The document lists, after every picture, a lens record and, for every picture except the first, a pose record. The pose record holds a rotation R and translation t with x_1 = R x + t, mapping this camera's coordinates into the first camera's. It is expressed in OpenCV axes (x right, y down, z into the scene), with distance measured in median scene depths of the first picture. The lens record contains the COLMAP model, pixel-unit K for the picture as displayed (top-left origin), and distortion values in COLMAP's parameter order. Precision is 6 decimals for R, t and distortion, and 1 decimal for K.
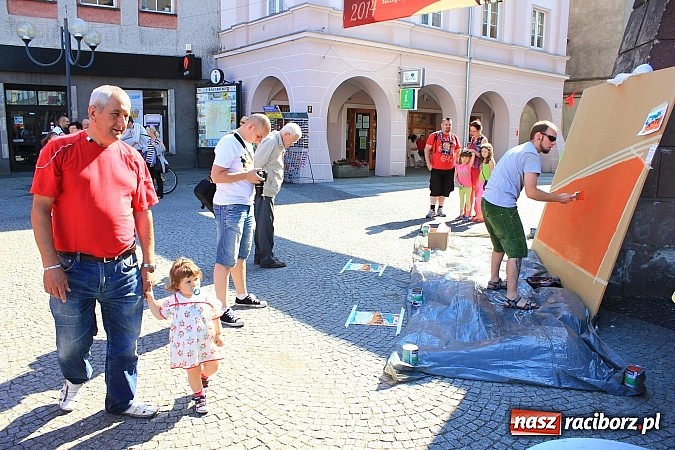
lens RADIAL K [[557.6, 0, 337.5], [0, 557.6, 225.0], [0, 0, 1]] dist [-0.171054, 0.153004]
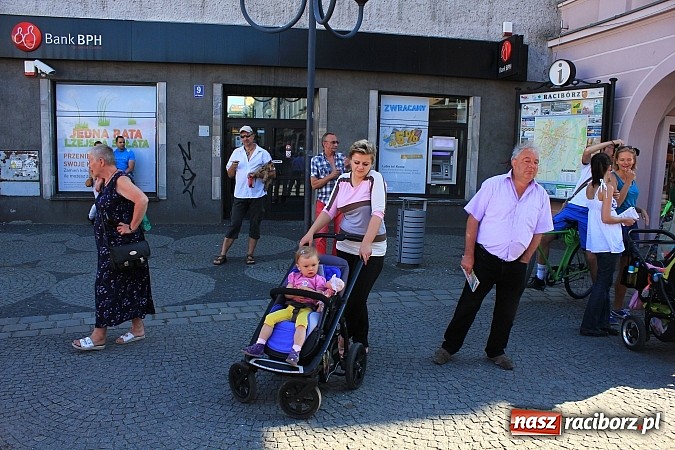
lens RADIAL K [[557.6, 0, 337.5], [0, 557.6, 225.0], [0, 0, 1]] dist [-0.171054, 0.153004]
pose [[0.906952, 0.064819, -0.416216, -0.193590], [-0.087859, 0.995467, -0.036420, -0.076576], [0.411969, 0.069600, 0.908536, 0.420484]]
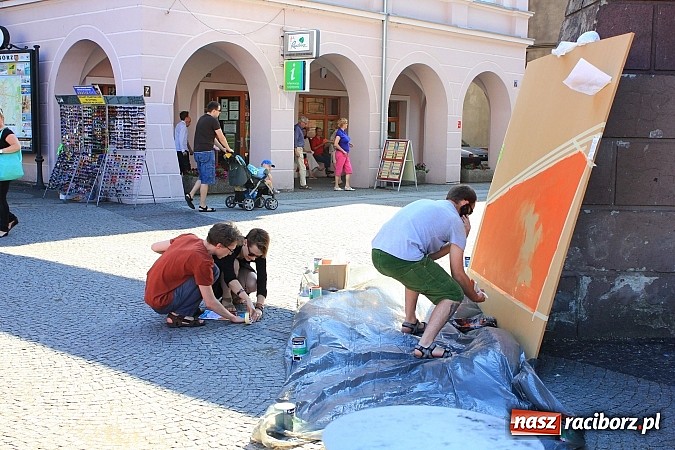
lens RADIAL K [[867.3, 0, 330.5], [0, 867.3, 223.7], [0, 0, 1]] dist [-0.060456, 0.069123]
pose [[0.987725, -0.018691, 0.155080, 0.002793], [0.026995, 0.998302, -0.051612, 0.006499], [-0.153852, 0.055165, 0.986553, -0.034257]]
